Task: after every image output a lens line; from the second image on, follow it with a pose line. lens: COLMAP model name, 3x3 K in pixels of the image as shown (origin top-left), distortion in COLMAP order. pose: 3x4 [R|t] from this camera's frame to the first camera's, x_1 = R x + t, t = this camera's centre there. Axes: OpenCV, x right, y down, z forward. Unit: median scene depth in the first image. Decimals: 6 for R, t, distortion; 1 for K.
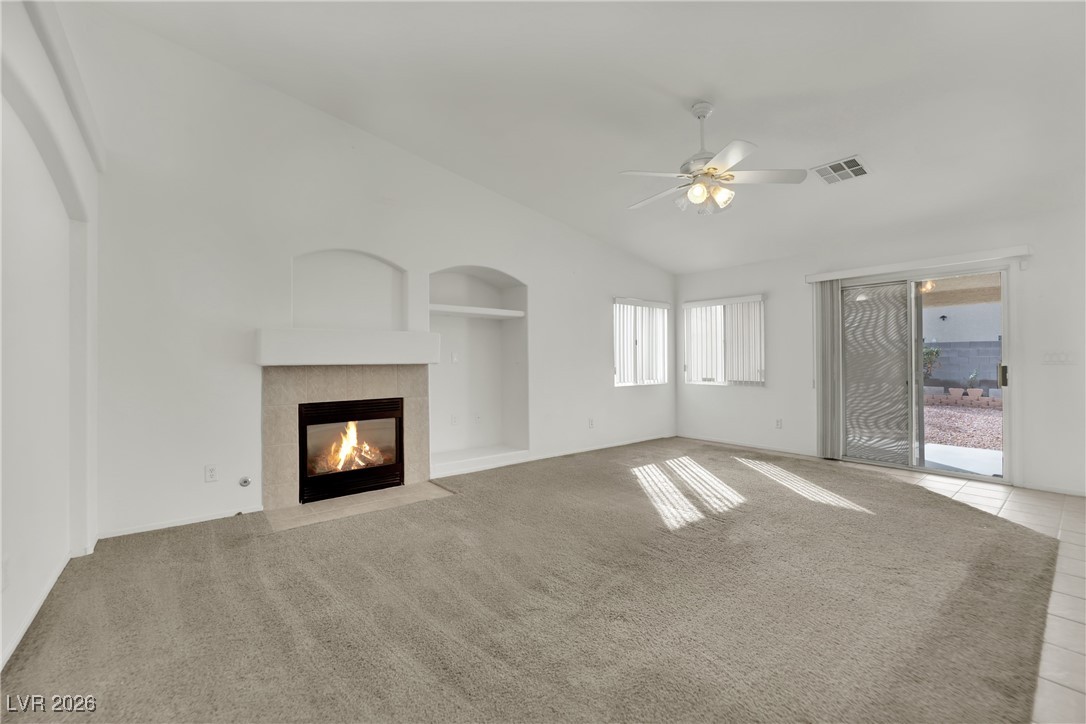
lens RADIAL K [[454.5, 0, 543.7], [0, 454.5, 354.5], [0, 0, 1]] dist [-0.011901, -0.000375]
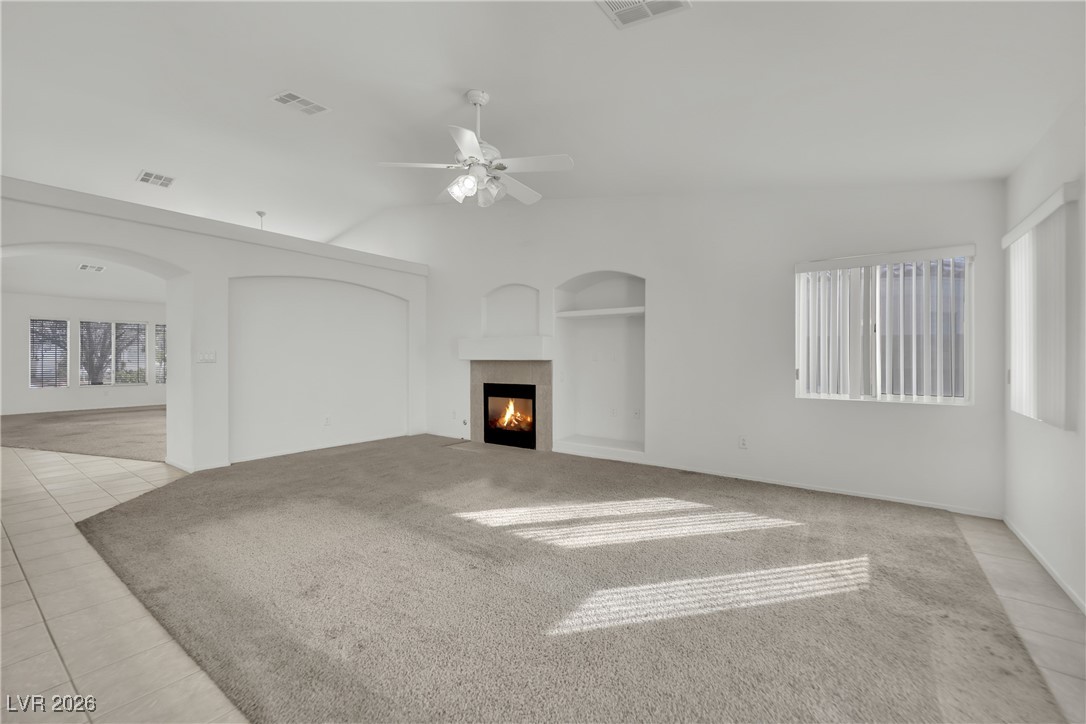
lens RADIAL K [[454.5, 0, 543.7], [0, 454.5, 354.5], [0, 0, 1]] dist [-0.011901, -0.000375]
pose [[0.266963, -0.000984, -0.963706, 1.056070], [0.010390, 0.999944, 0.001857, 0.001977], [0.963651, -0.010509, 0.266958, 0.699621]]
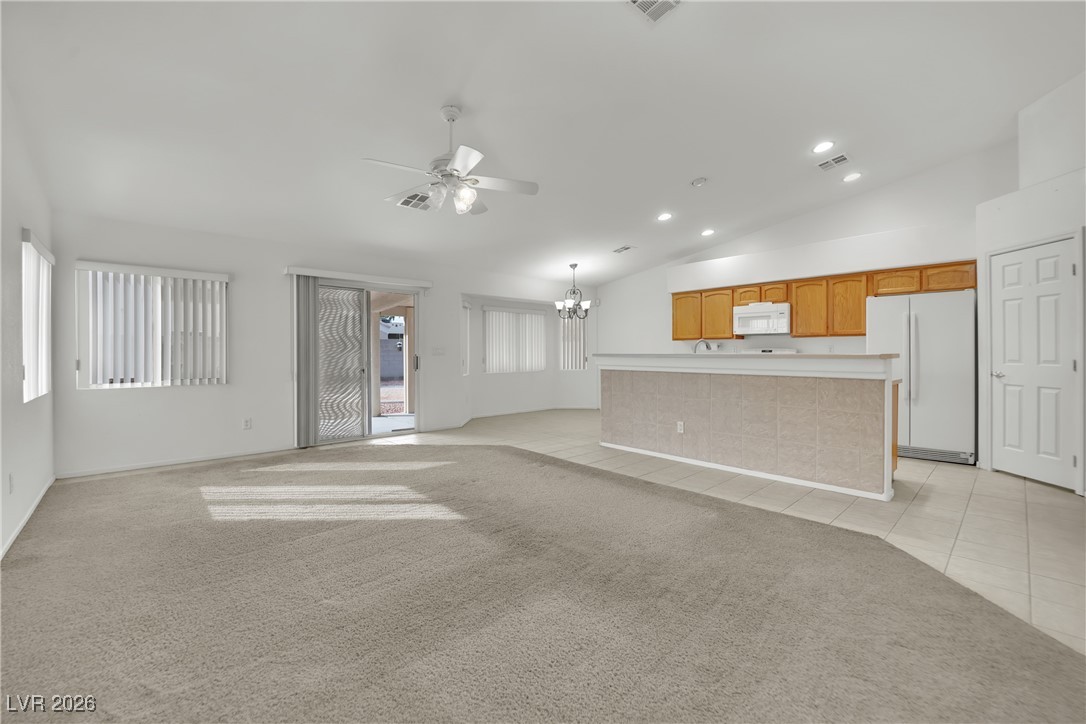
lens RADIAL K [[454.5, 0, 543.7], [0, 454.5, 354.5], [0, 0, 1]] dist [-0.011901, -0.000375]
pose [[-0.071683, -0.005431, 0.997413, -0.571954], [-0.014471, 0.999886, 0.004405, 0.006433], [-0.997323, -0.014118, -0.071753, 0.688132]]
